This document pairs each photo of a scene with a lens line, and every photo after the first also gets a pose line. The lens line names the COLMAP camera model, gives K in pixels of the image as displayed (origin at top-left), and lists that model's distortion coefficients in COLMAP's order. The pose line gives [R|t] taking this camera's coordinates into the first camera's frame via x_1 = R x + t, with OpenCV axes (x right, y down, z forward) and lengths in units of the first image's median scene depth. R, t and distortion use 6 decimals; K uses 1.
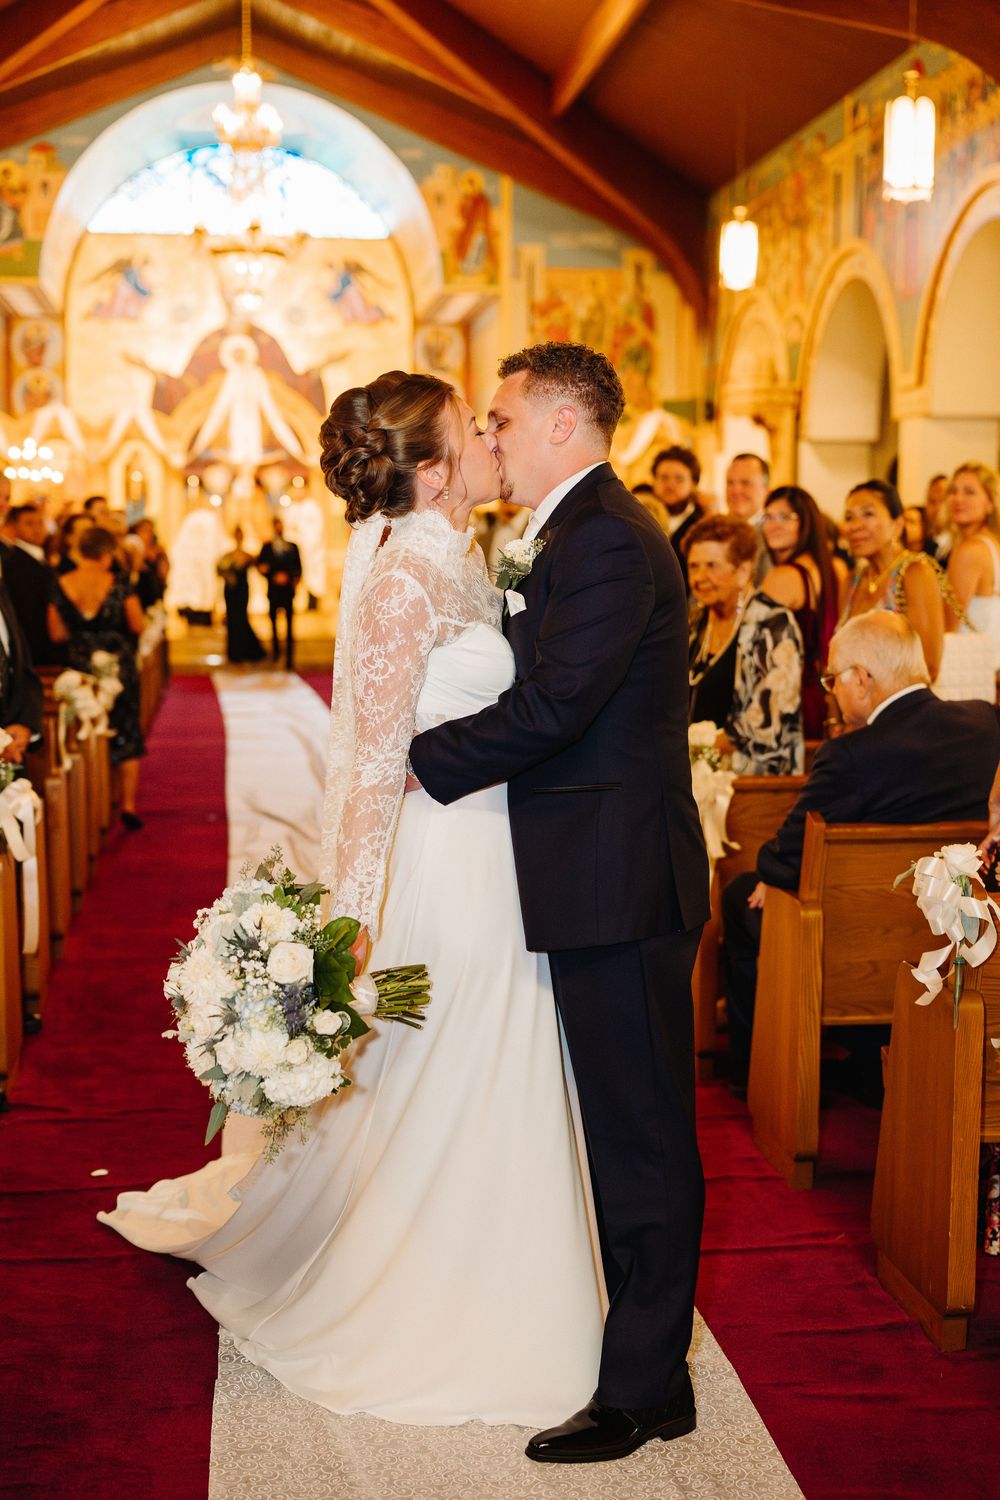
lens RADIAL K [[2153.0, 0, 500.0], [0, 2153.0, 750.0], [0, 0, 1]] dist [-0.002610, 0.057571]
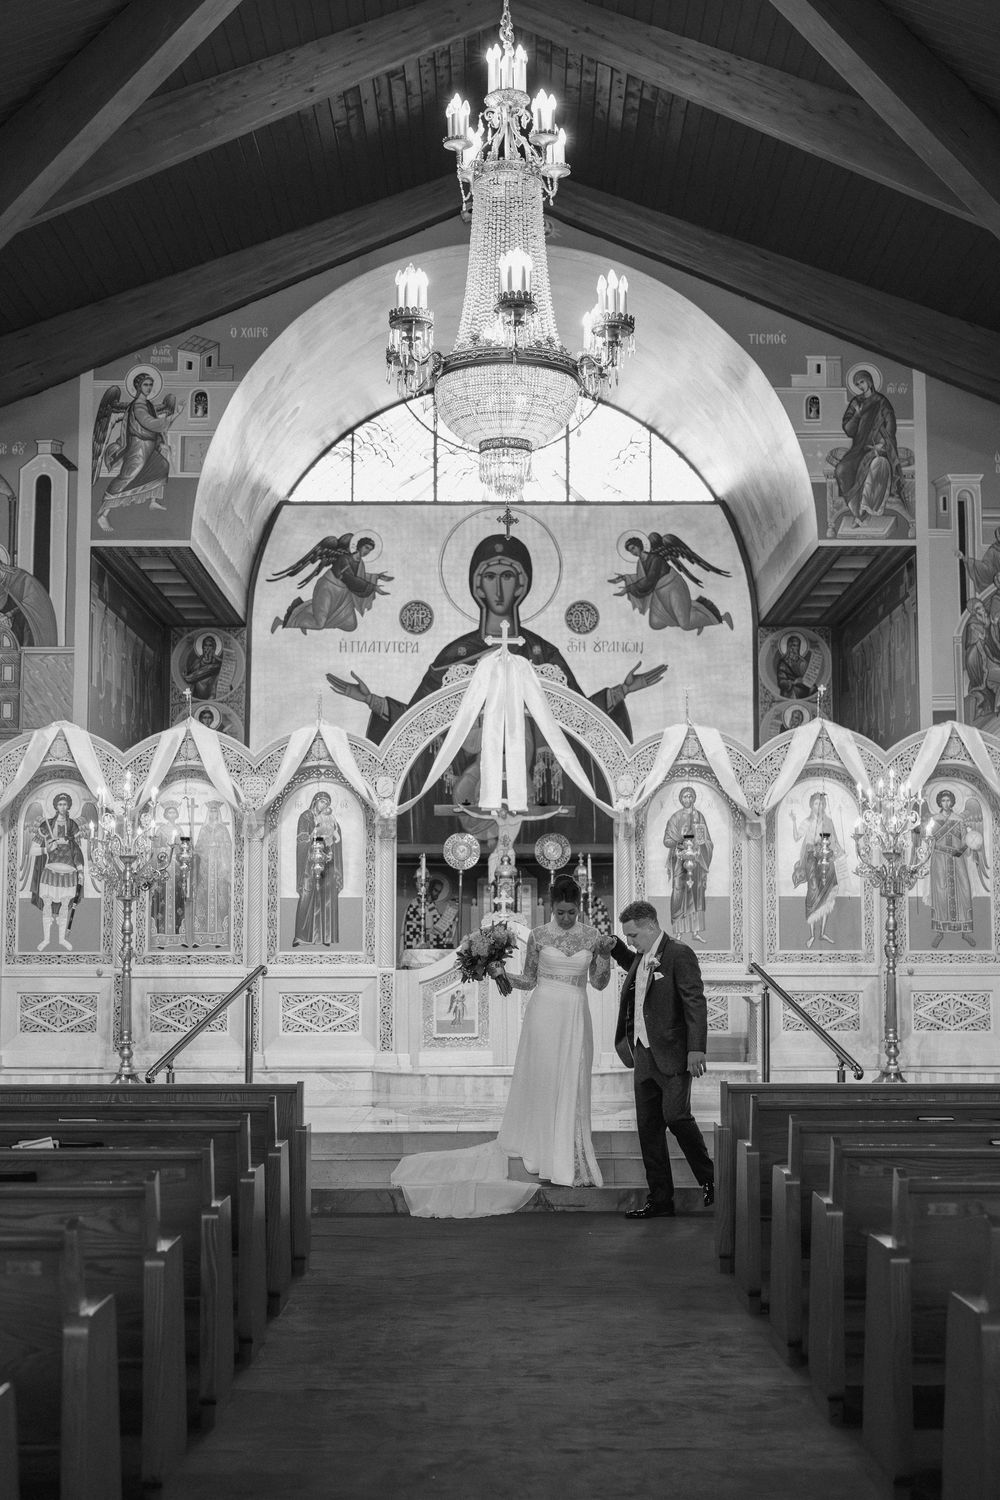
lens RADIAL K [[2153.0, 0, 500.0], [0, 2153.0, 750.0], [0, 0, 1]] dist [-0.002610, 0.057571]
pose [[0.991759, -0.014279, -0.127319, -0.040178], [-0.010943, 0.980696, -0.195231, -0.032840], [0.127649, 0.195016, 0.972458, 0.392423]]
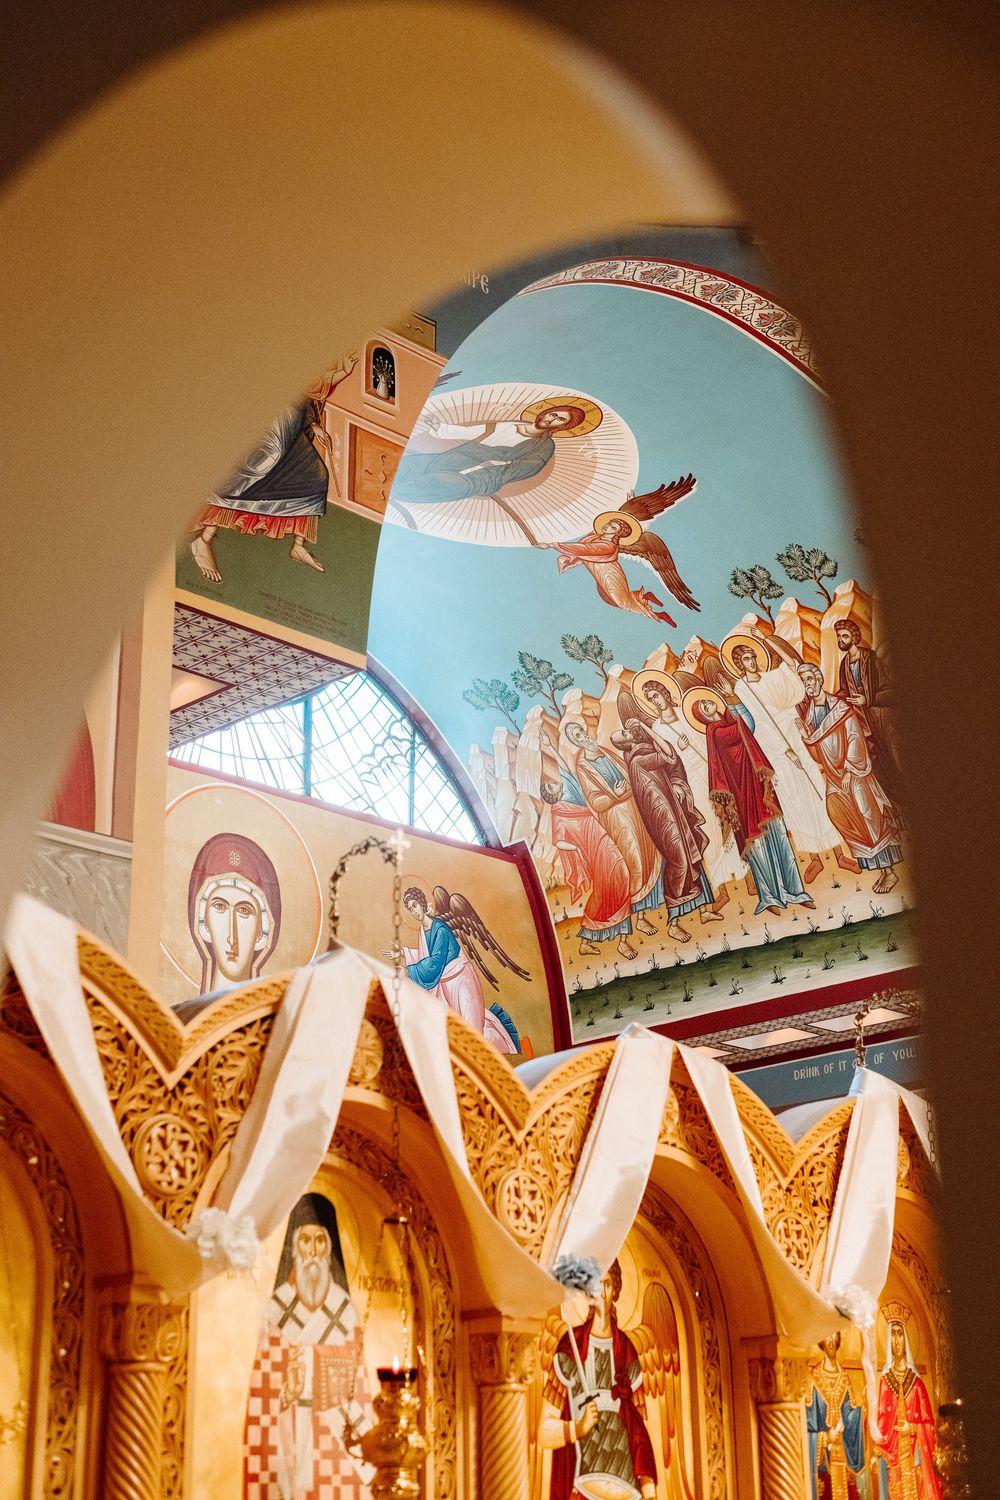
lens RADIAL K [[2153.0, 0, 500.0], [0, 2153.0, 750.0], [0, 0, 1]] dist [-0.002610, 0.057571]
pose [[0.776512, 0.207396, 0.594993, -0.355386], [0.075289, 0.906975, -0.414400, -0.094681], [-0.625589, 0.366583, 0.688662, 0.798627]]
